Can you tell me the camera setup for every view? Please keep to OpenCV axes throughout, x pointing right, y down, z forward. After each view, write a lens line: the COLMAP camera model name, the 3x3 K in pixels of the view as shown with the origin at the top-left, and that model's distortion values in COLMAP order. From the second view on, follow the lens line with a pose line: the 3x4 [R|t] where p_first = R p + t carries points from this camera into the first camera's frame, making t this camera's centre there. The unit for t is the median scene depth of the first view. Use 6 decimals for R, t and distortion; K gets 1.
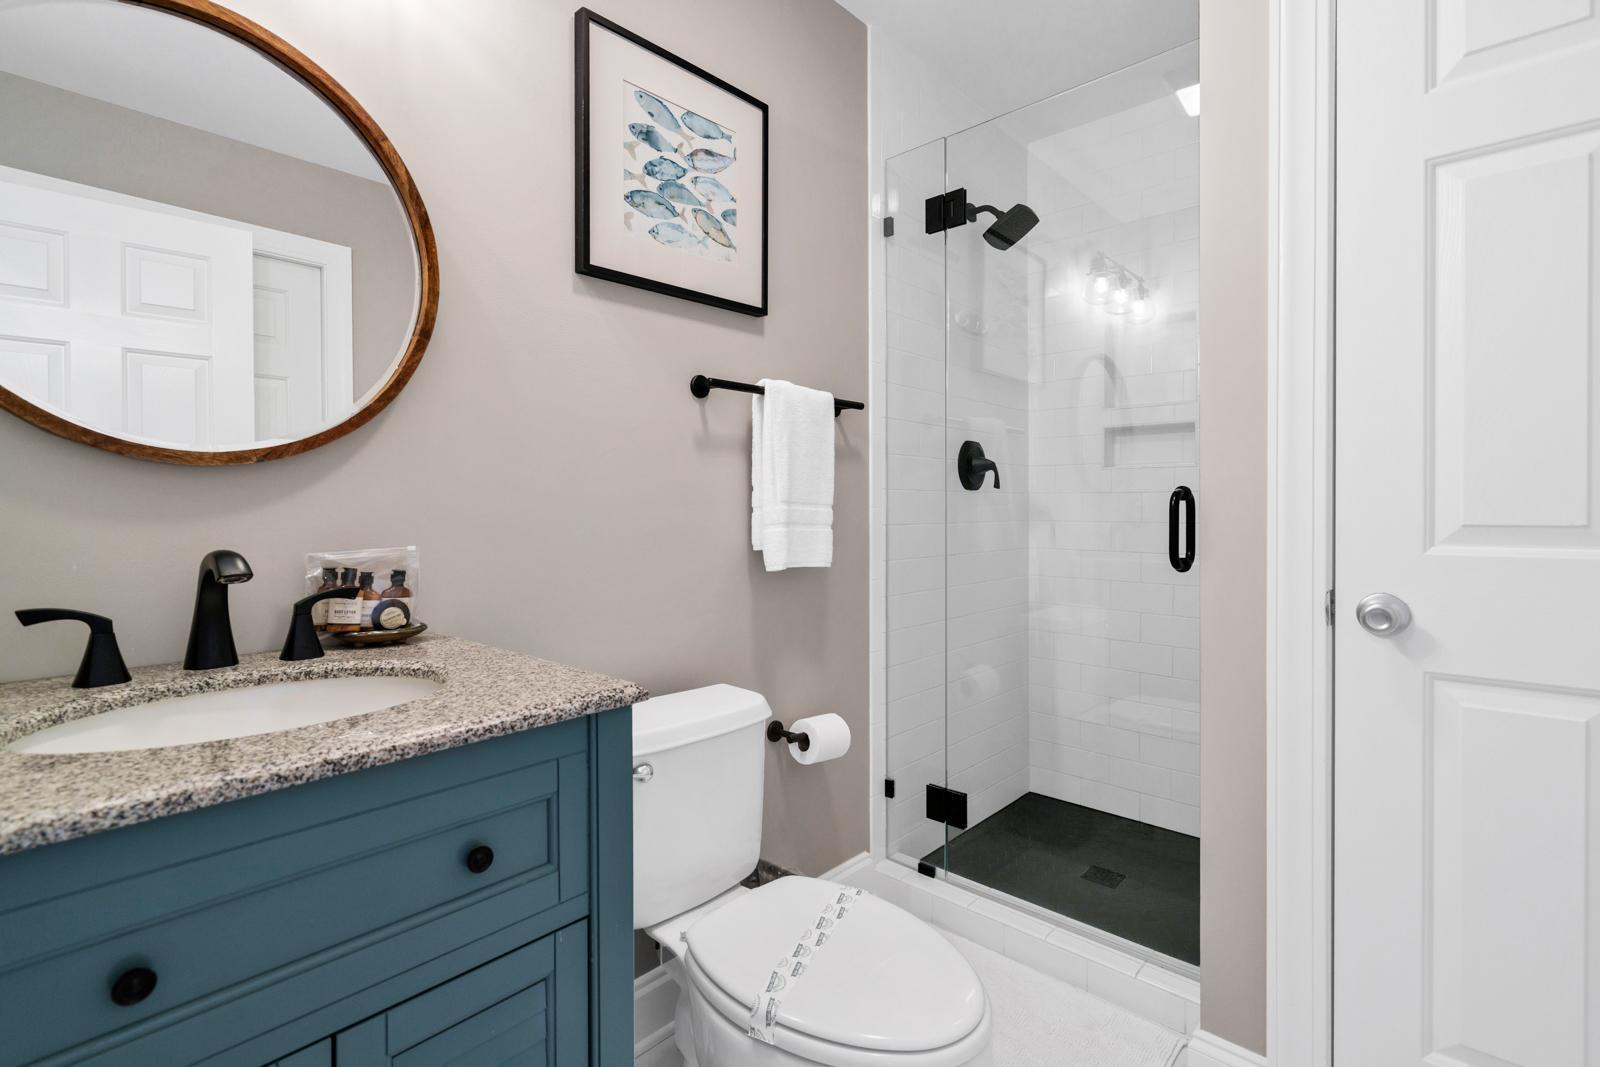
lens RADIAL K [[762.9, 0, 804.3], [0, 762.9, 522.2], [0, 0, 1]] dist [-0.000723, 0.000951]
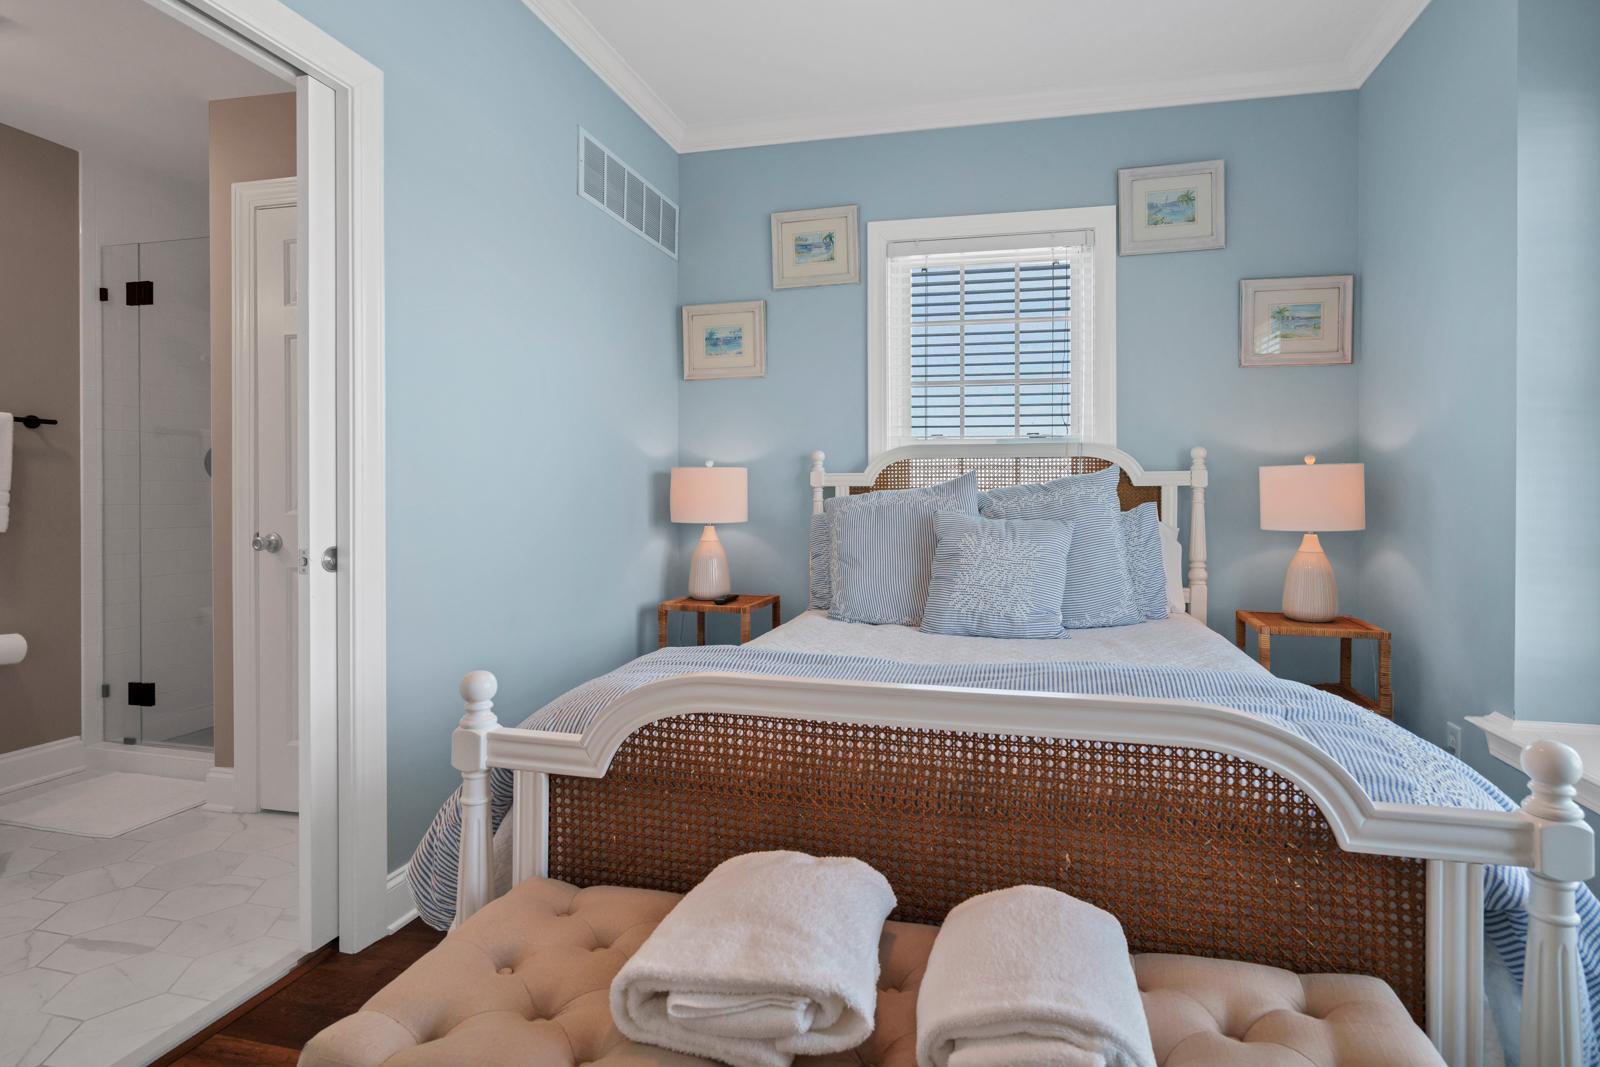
lens RADIAL K [[773.1, 0, 804.6], [0, 773.1, 514.6], [0, 0, 1]] dist [-0.001113, 0.000322]
pose [[0.874045, -0.004644, 0.485822, 0.572901], [0.003507, 0.999989, 0.003249, 0.021608], [-0.485832, -0.001136, 0.874051, -0.921803]]
